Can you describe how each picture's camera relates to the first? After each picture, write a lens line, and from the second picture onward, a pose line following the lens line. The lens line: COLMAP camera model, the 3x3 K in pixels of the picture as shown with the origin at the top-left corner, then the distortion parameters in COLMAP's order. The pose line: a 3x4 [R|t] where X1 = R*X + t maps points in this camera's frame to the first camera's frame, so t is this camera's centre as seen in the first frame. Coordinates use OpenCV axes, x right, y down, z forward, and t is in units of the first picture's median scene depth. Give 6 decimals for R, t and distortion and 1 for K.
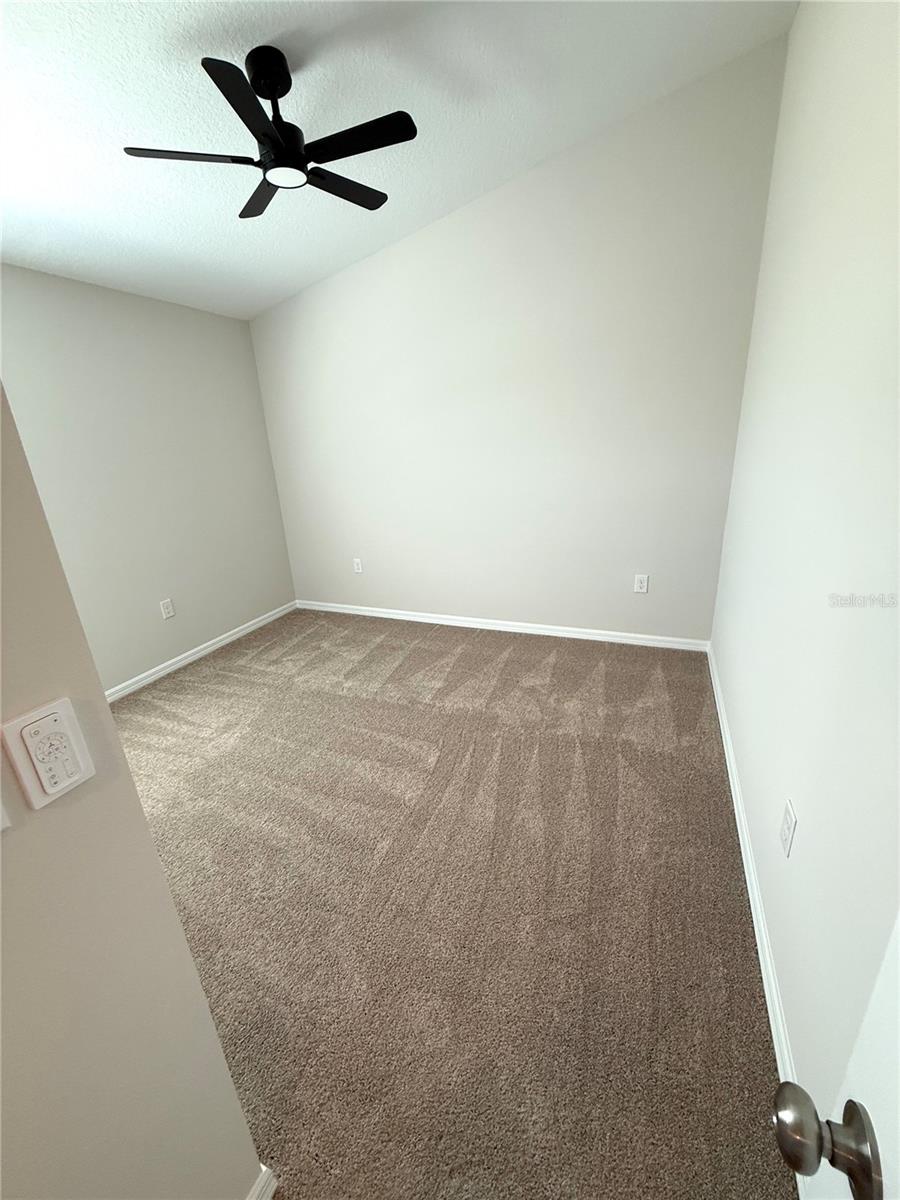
lens RADIAL K [[478.5, 0, 446.8], [0, 478.5, 597.1], [0, 0, 1]] dist [-0.000900, -0.000013]
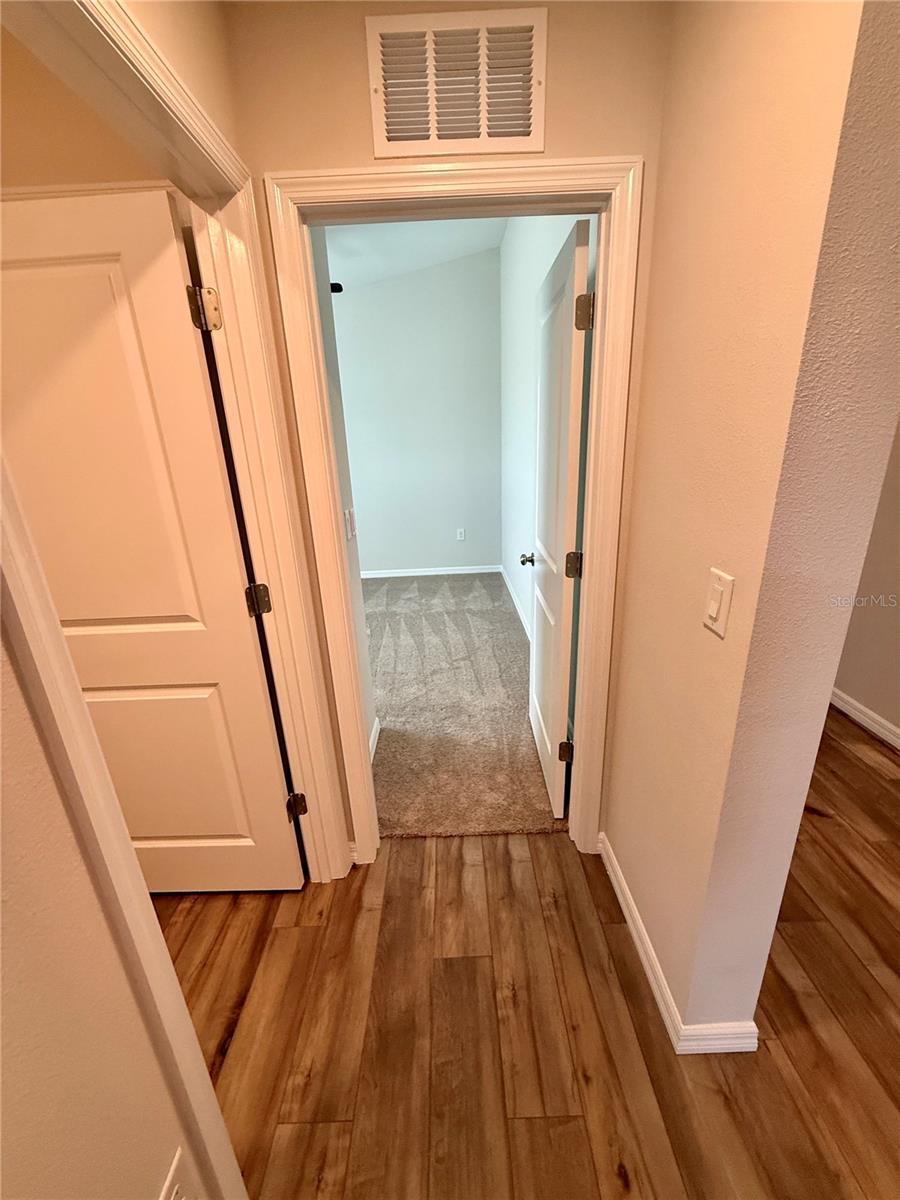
lens RADIAL K [[478.5, 0, 446.8], [0, 478.5, 597.1], [0, 0, 1]] dist [-0.000900, -0.000013]
pose [[0.916231, -0.112571, 0.384510, -0.358318], [0.120466, 0.992711, 0.003579, 0.213319], [-0.382111, 0.043041, 0.923114, -0.593104]]
